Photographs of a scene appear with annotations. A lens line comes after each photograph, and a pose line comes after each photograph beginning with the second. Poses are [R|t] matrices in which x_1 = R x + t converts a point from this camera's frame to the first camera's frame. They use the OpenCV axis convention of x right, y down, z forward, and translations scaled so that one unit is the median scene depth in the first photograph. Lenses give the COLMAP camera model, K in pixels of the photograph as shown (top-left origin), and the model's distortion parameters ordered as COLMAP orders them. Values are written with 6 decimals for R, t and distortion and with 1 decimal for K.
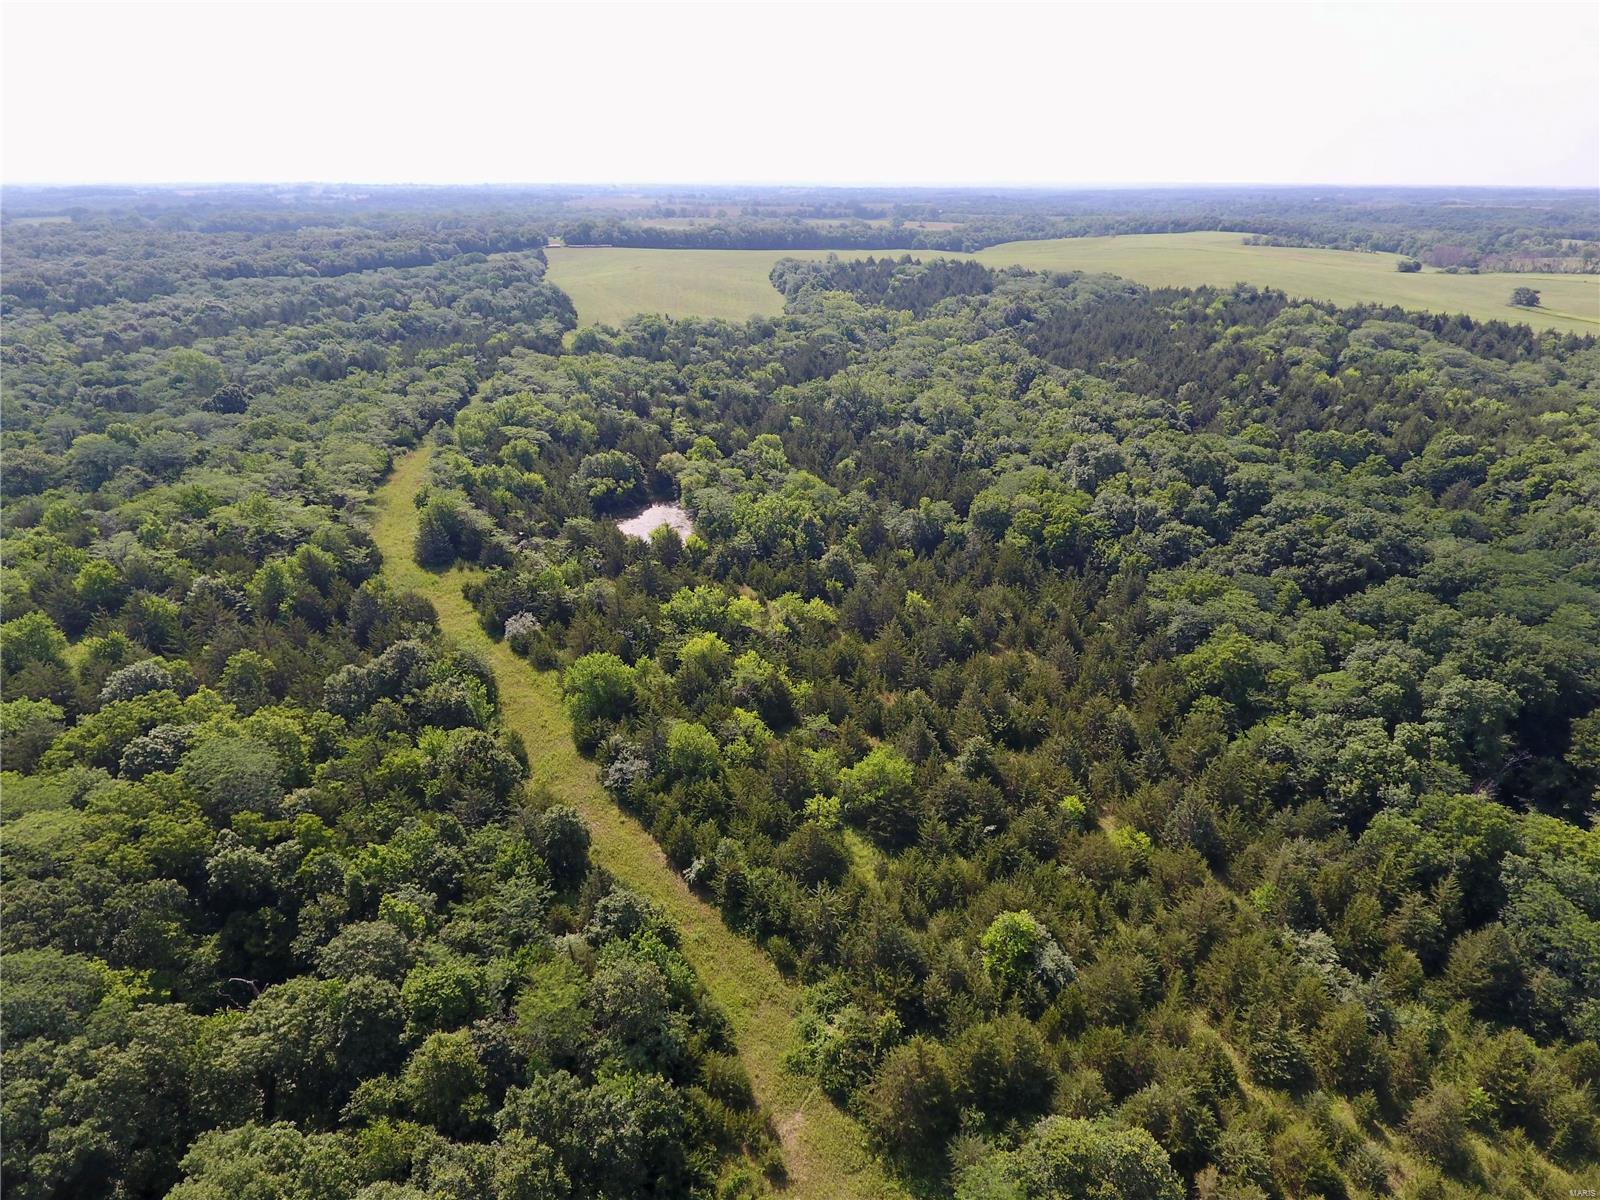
lens RADIAL K [[940.8, 0, 808.7], [0, 940.8, 592.0], [0, 0, 1]] dist [-0.003488, -0.001545]
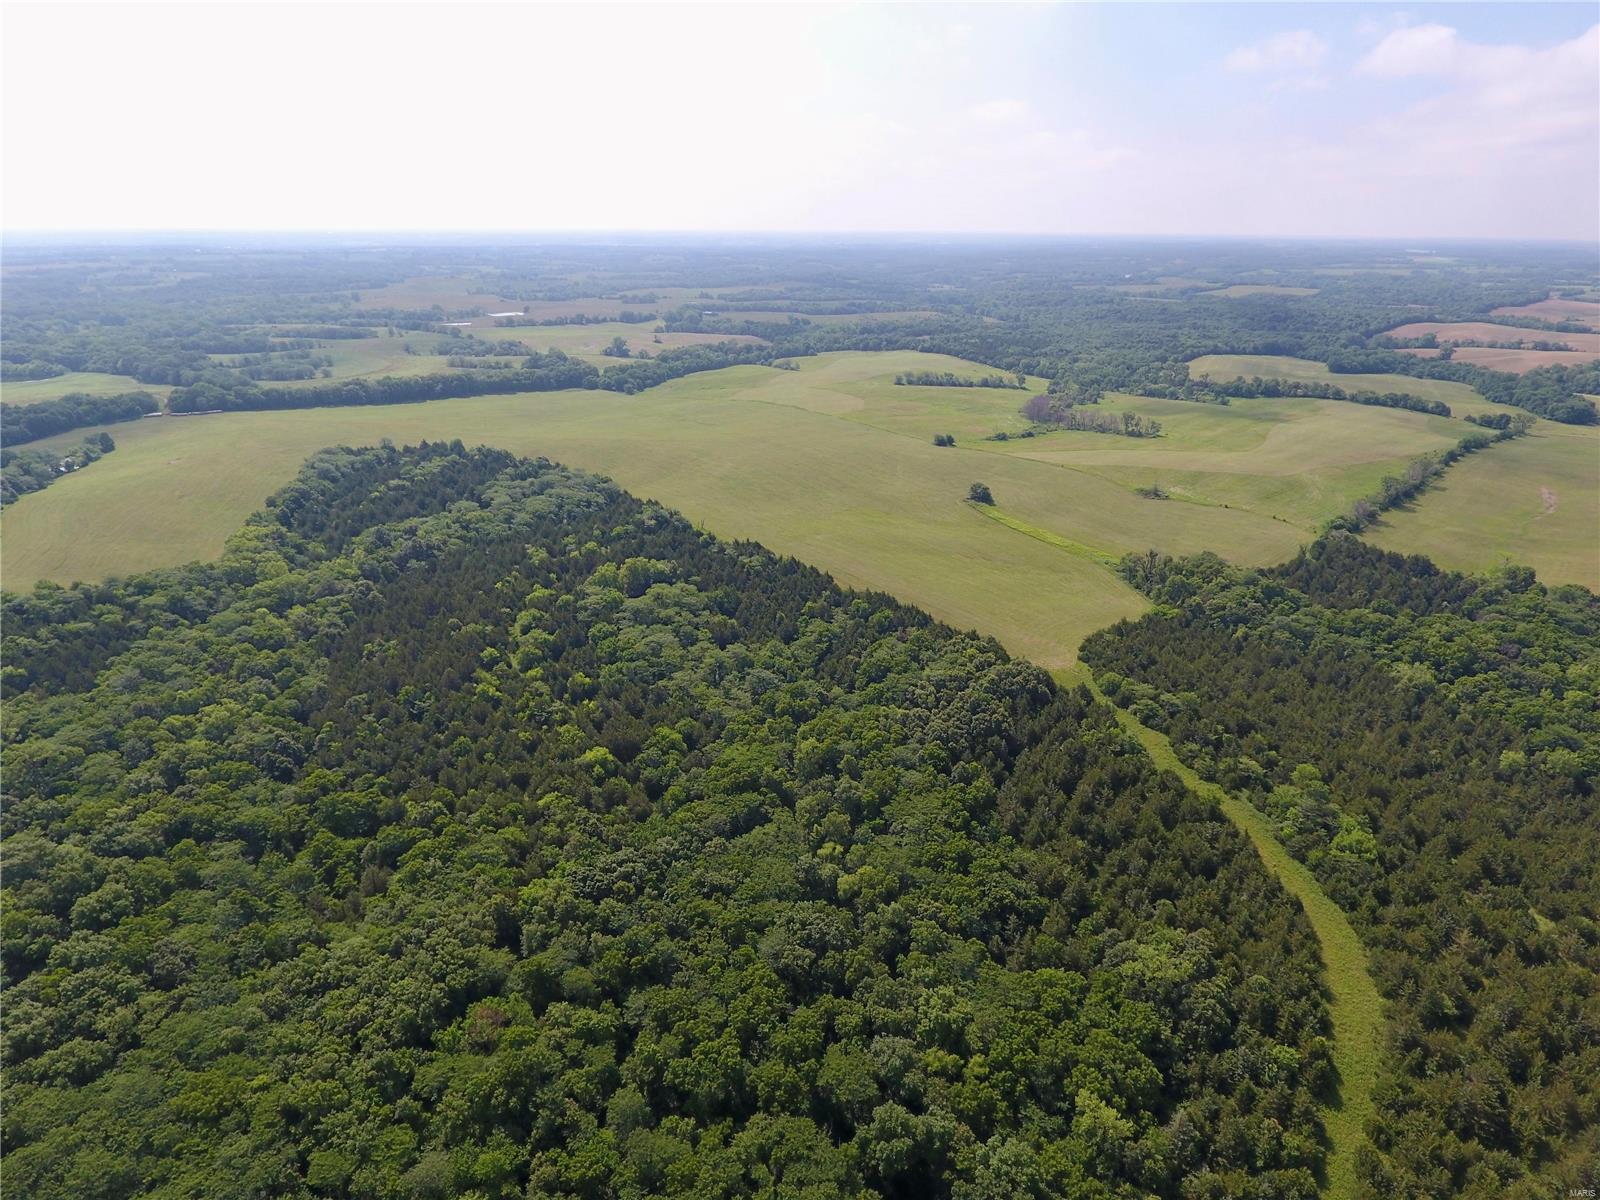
lens RADIAL K [[940.8, 0, 800.7], [0, 940.8, 594.7], [0, 0, 1]] dist [-0.003488, -0.001545]
pose [[0.997240, -0.023754, 0.070342, 1.027056], [0.026652, 0.998822, -0.040547, -0.337926], [-0.069296, 0.042310, 0.996699, -0.146559]]
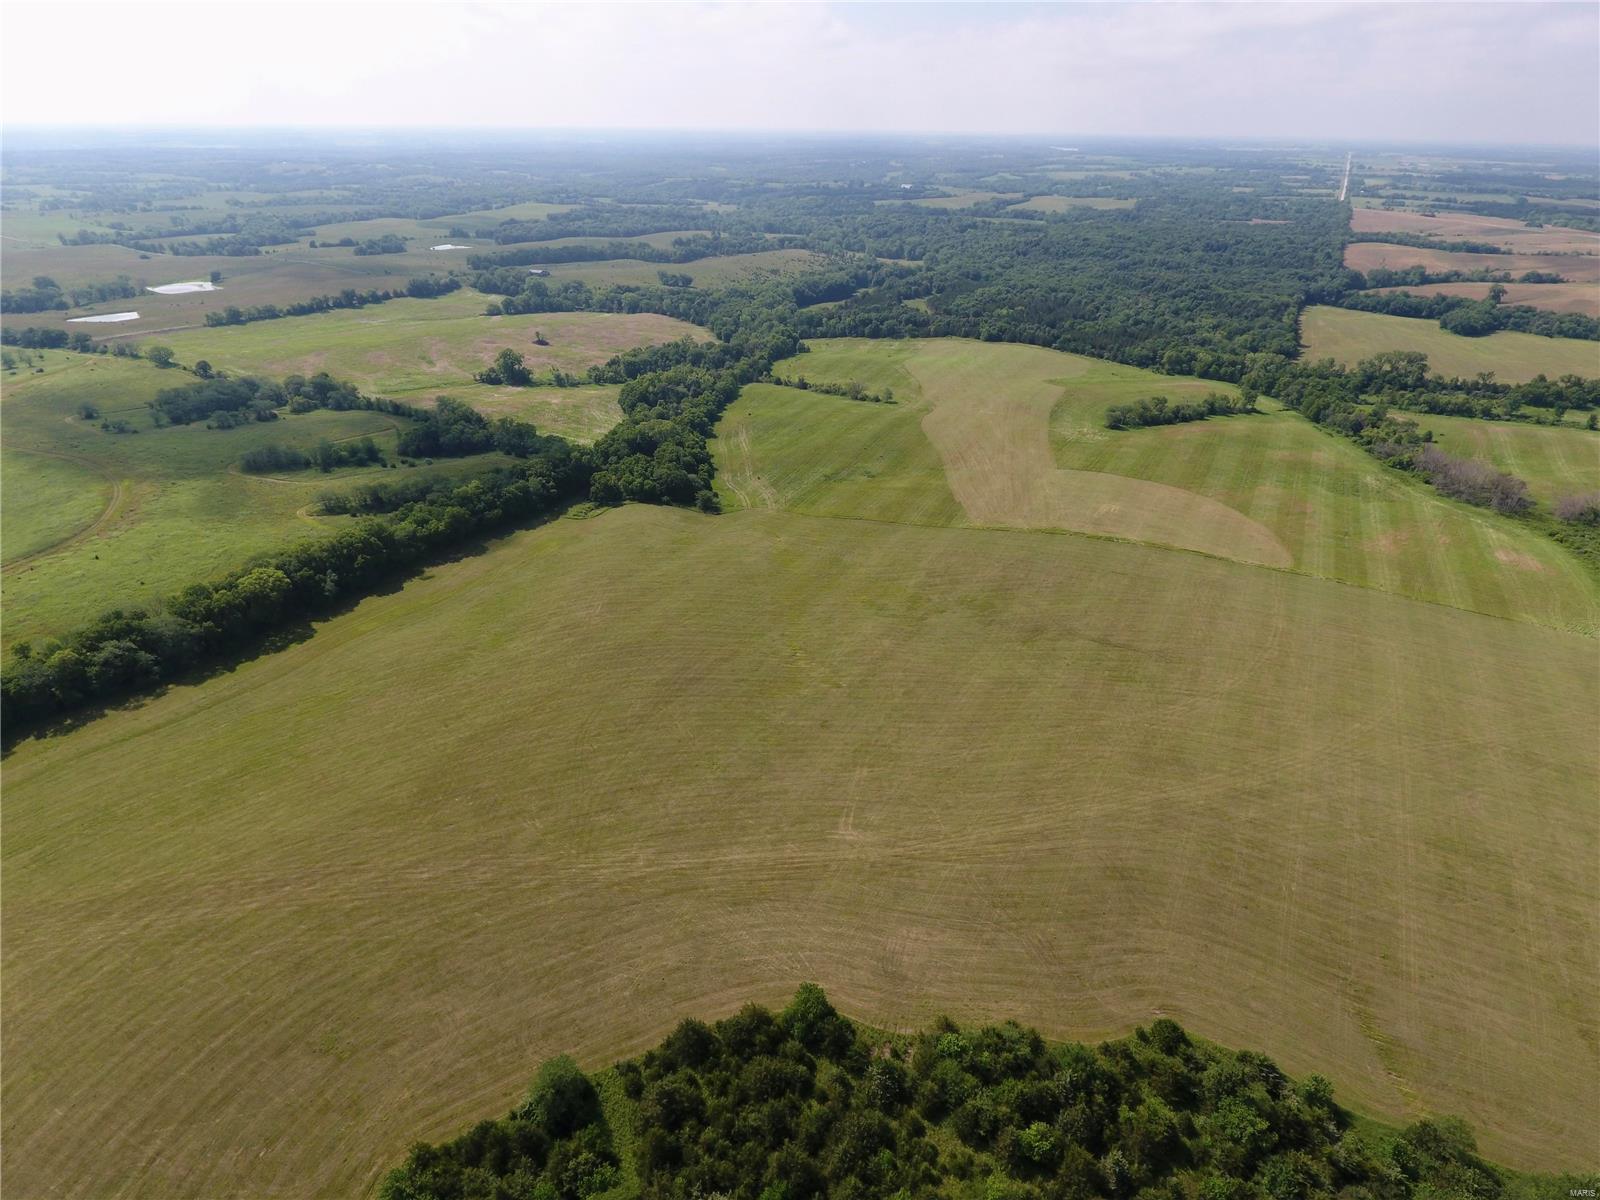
lens RADIAL K [[940.8, 0, 808.0], [0, 940.8, 599.1], [0, 0, 1]] dist [-0.003488, -0.001545]
pose [[0.900126, -0.190449, 0.391794, 0.012378], [0.167965, 0.981562, 0.091239, -1.294899], [-0.401946, -0.016319, 0.915518, 1.857046]]
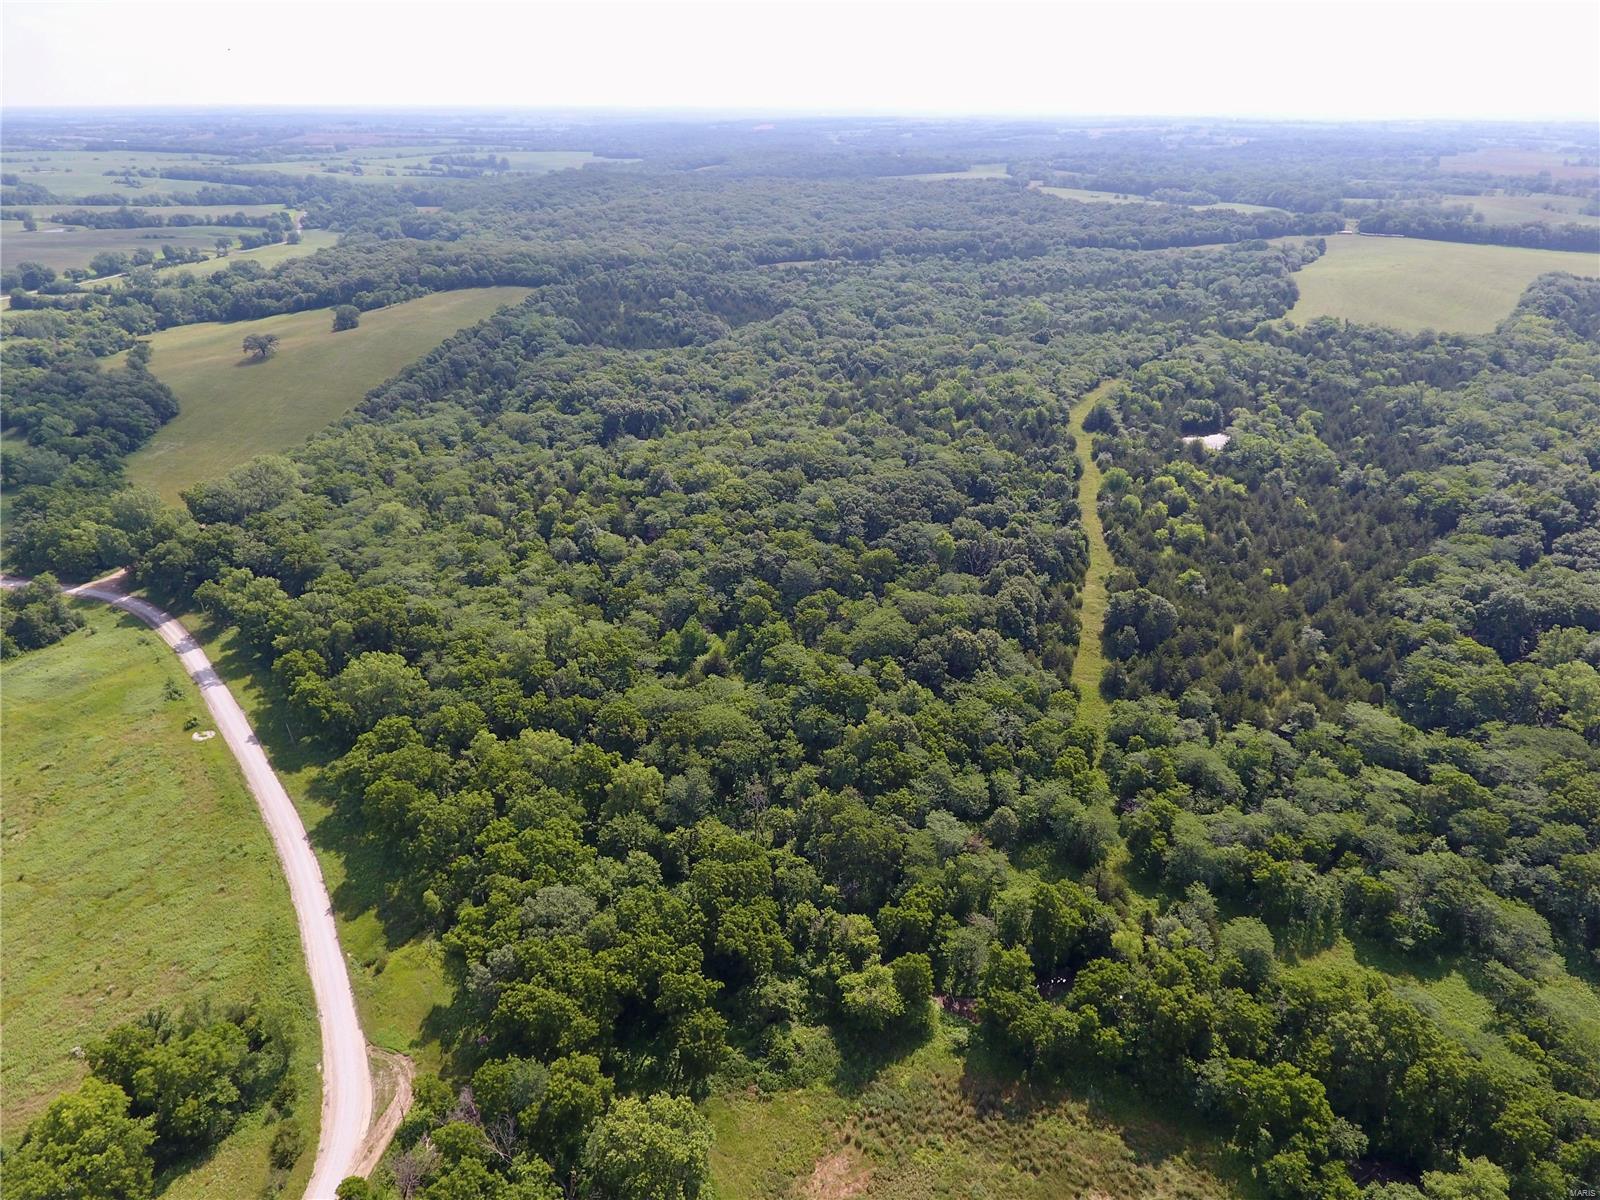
lens RADIAL K [[940.8, 0, 803.8], [0, 940.8, 593.3], [0, 0, 1]] dist [-0.003488, -0.001545]
pose [[0.680037, 0.336565, -0.651364, 0.518054], [-0.292550, 0.939184, 0.179856, 0.094513], [0.672283, 0.068248, 0.737141, -0.767170]]
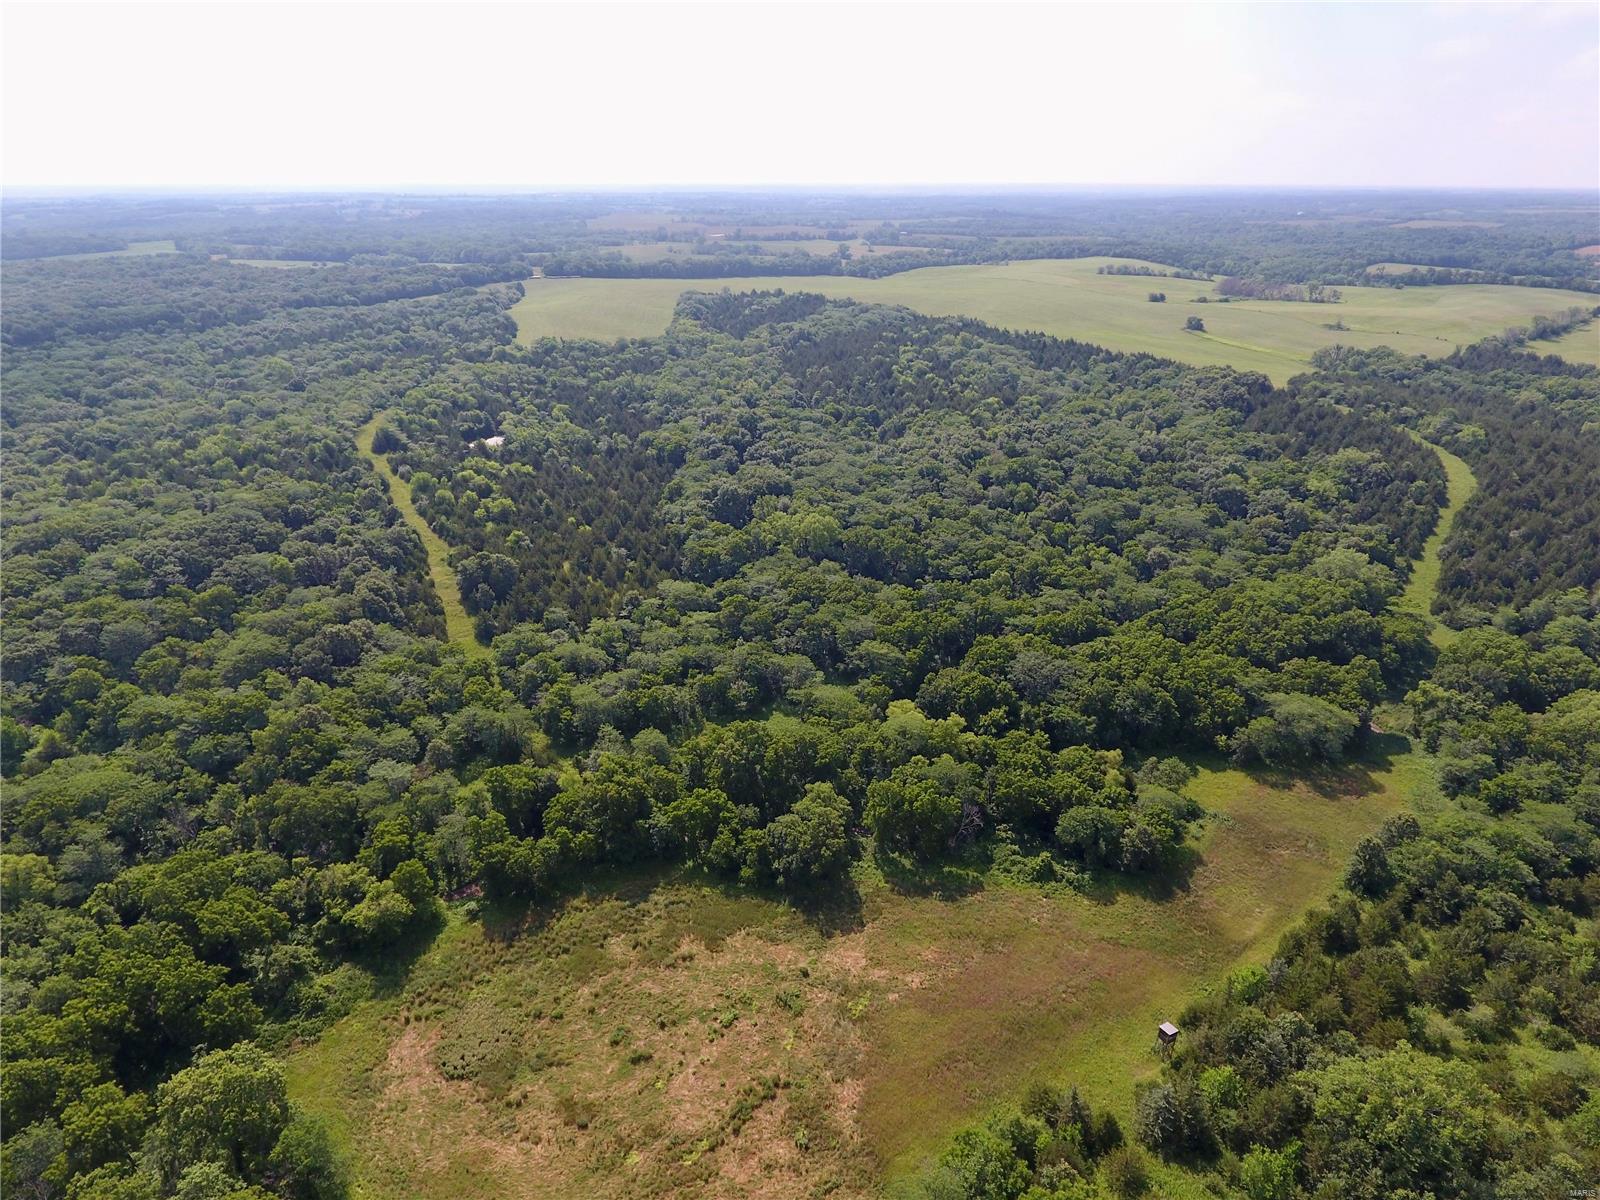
lens RADIAL K [[940.8, 0, 808.4], [0, 940.8, 596.7], [0, 0, 1]] dist [-0.003488, -0.001545]
pose [[0.998492, 0.019366, -0.051376, 0.576604], [-0.019235, 0.999810, 0.003050, 0.217607], [0.051425, -0.002057, 0.998675, -0.934353]]
